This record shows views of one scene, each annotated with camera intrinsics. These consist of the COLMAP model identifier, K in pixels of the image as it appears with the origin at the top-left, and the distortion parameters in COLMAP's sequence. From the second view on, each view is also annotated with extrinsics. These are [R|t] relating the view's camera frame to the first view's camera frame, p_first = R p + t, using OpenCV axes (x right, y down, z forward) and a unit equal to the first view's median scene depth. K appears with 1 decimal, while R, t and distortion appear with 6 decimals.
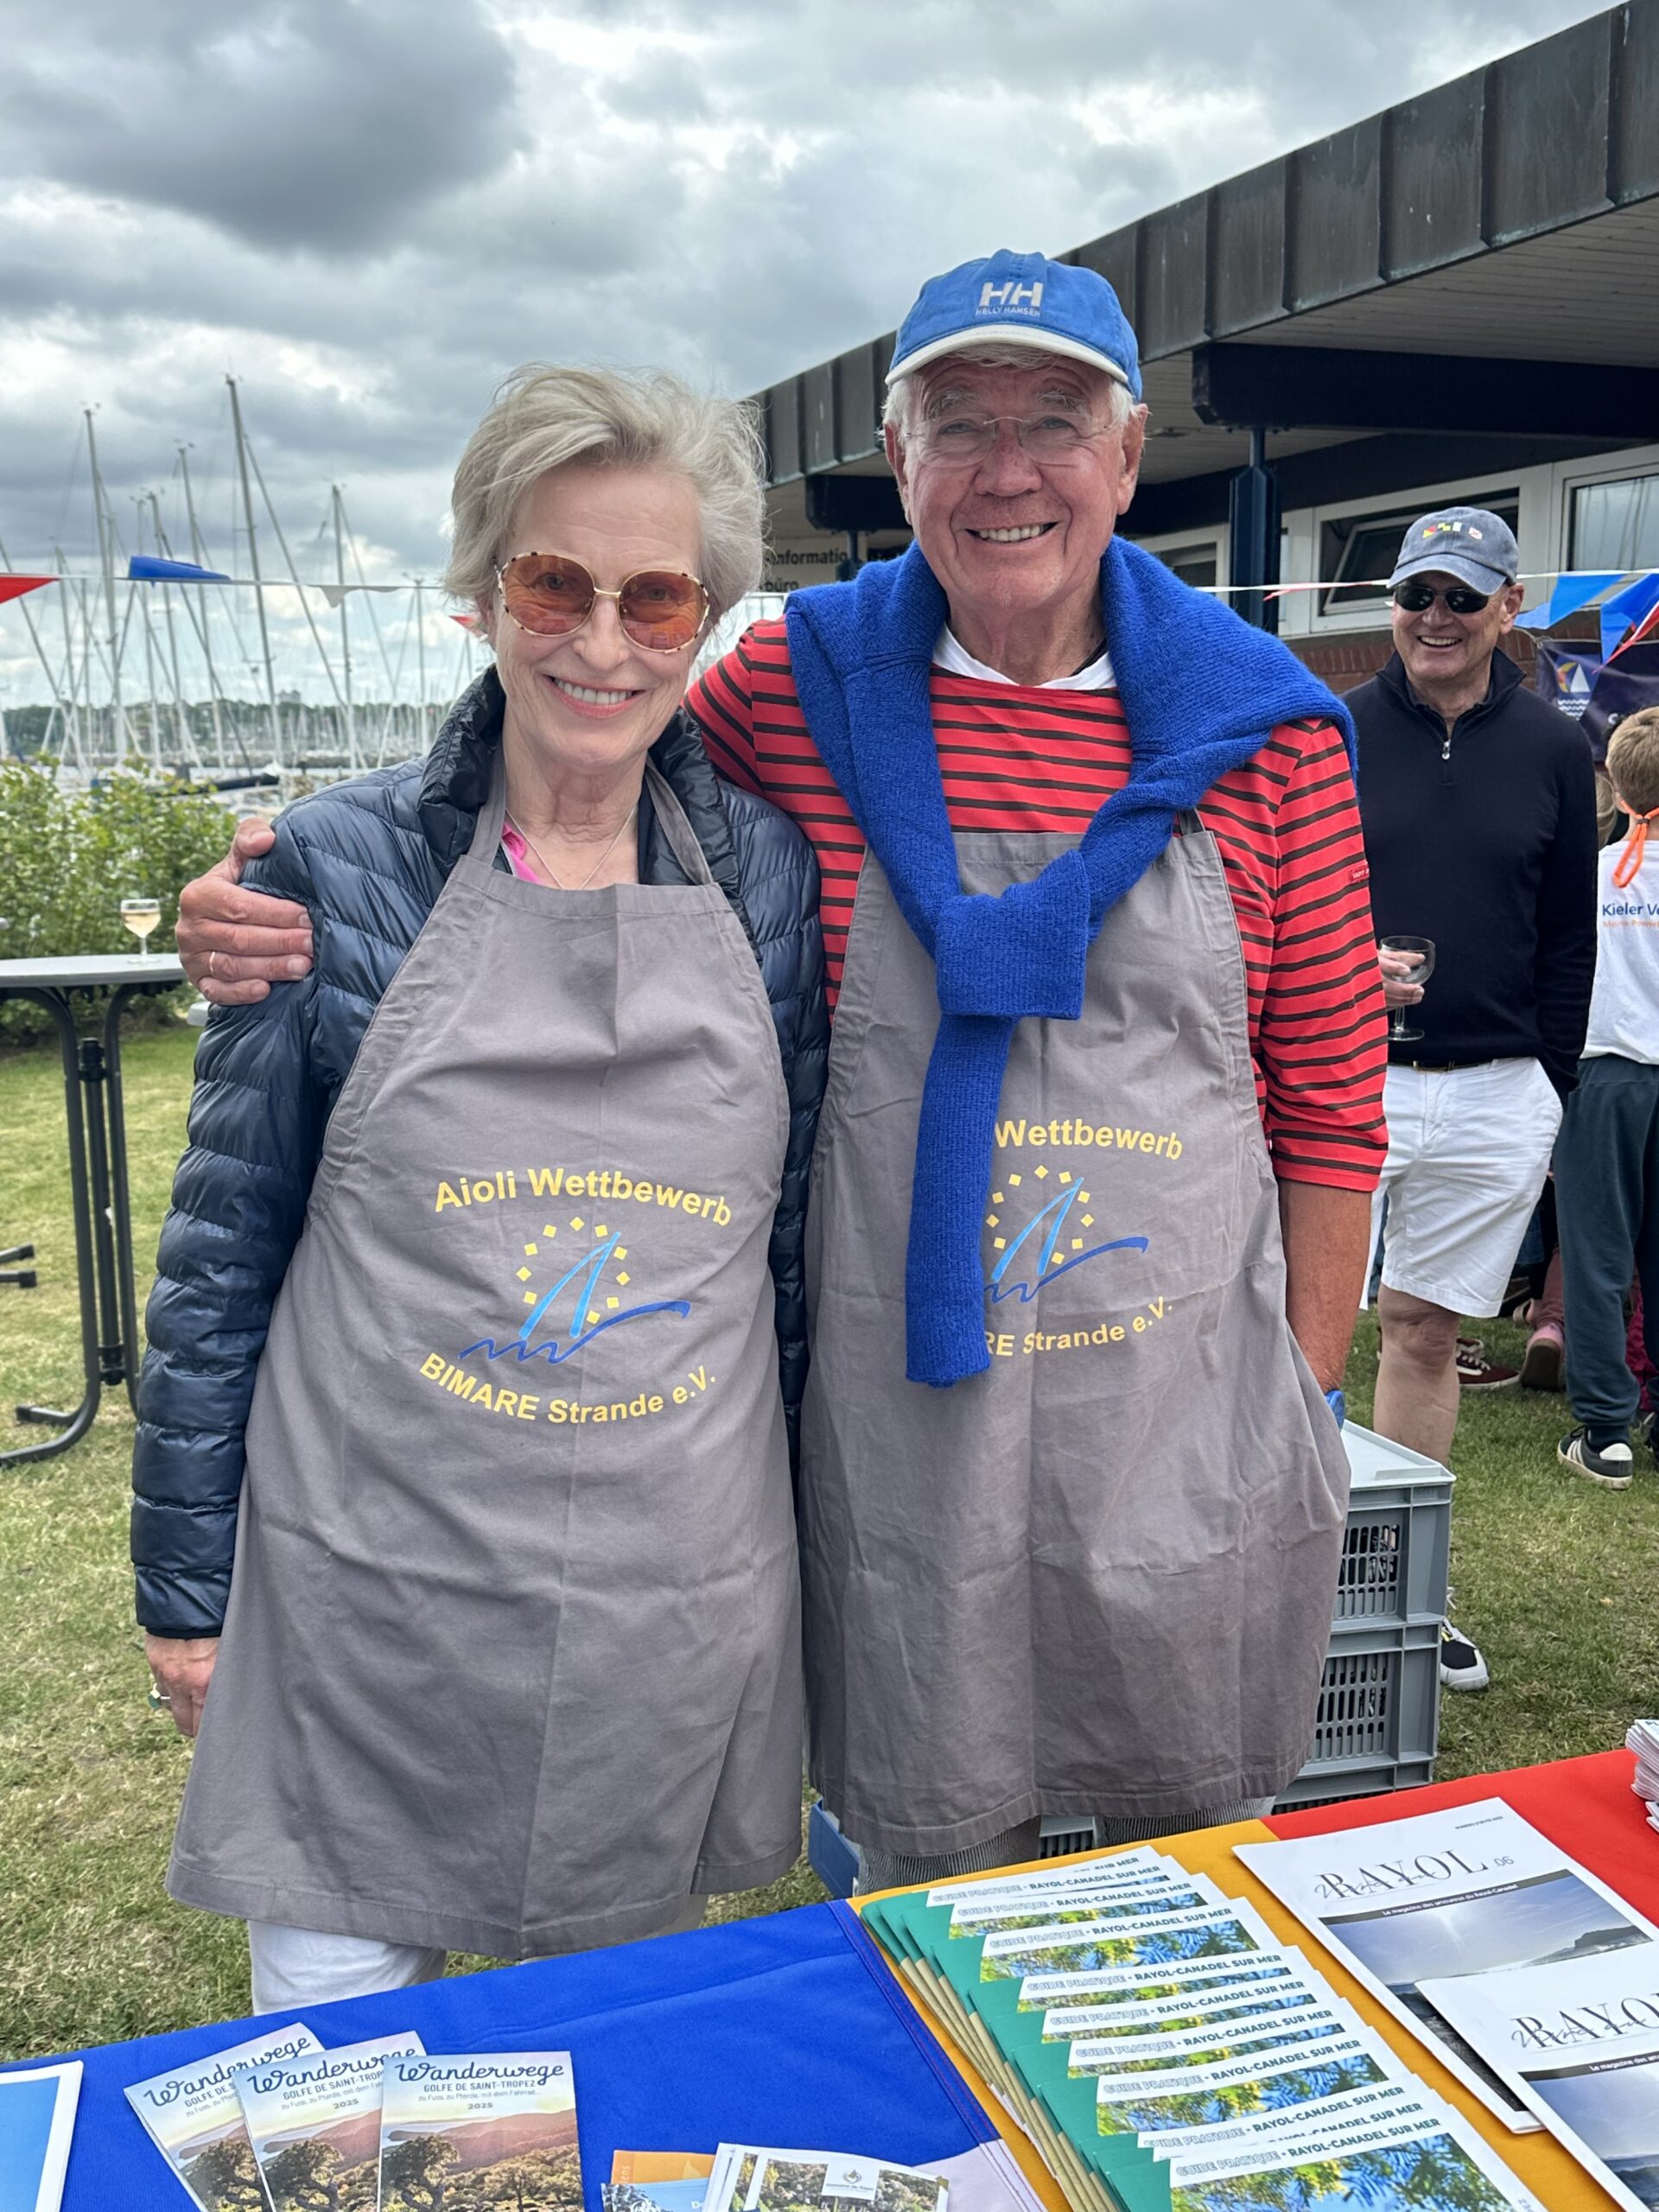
lens RADIAL K [[2222.4, 0, 829.5], [0, 2222.4, 1106.0], [0, 0, 1]] dist [0.186643, -0.367144]
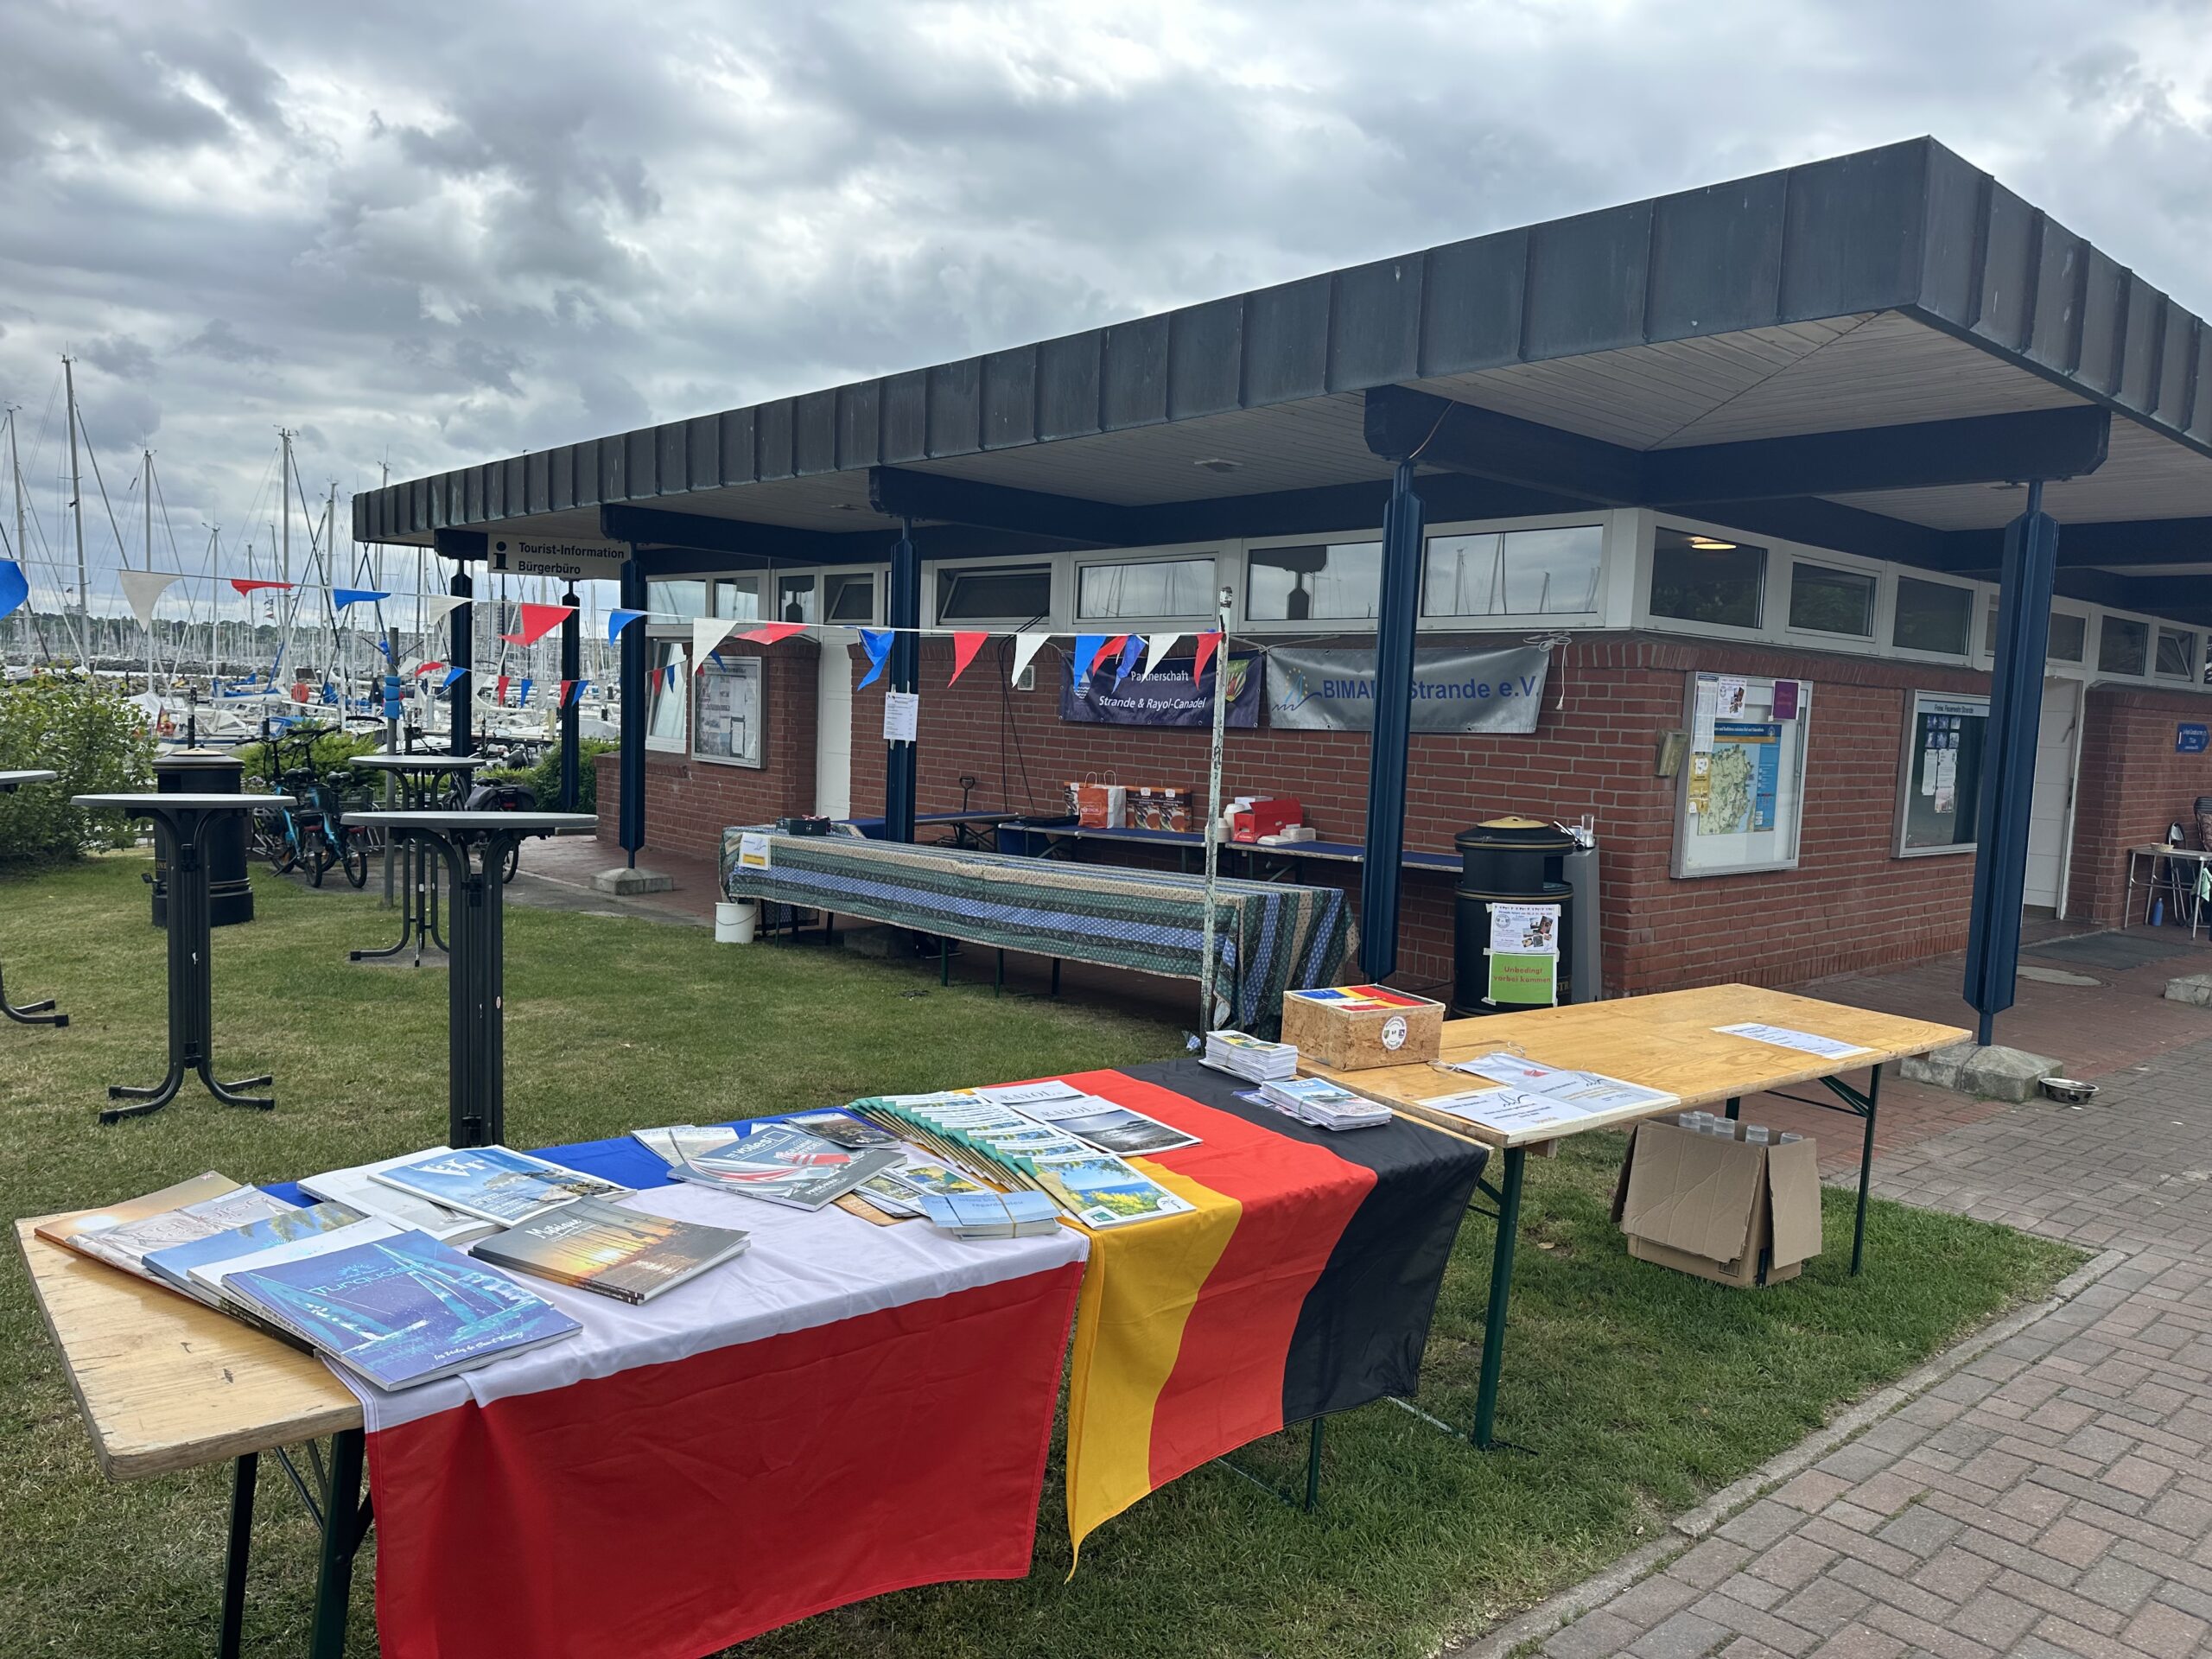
lens RADIAL K [[1519.6, 0, 1106.0], [0, 1519.6, 829.5], [0, 0, 1]] dist [0.077279, -0.077007]
pose [[0.944397, 0.028743, 0.327548, -0.042912], [-0.005482, 0.997410, -0.071720, 0.018224], [-0.328761, 0.065936, 0.942109, -0.128790]]
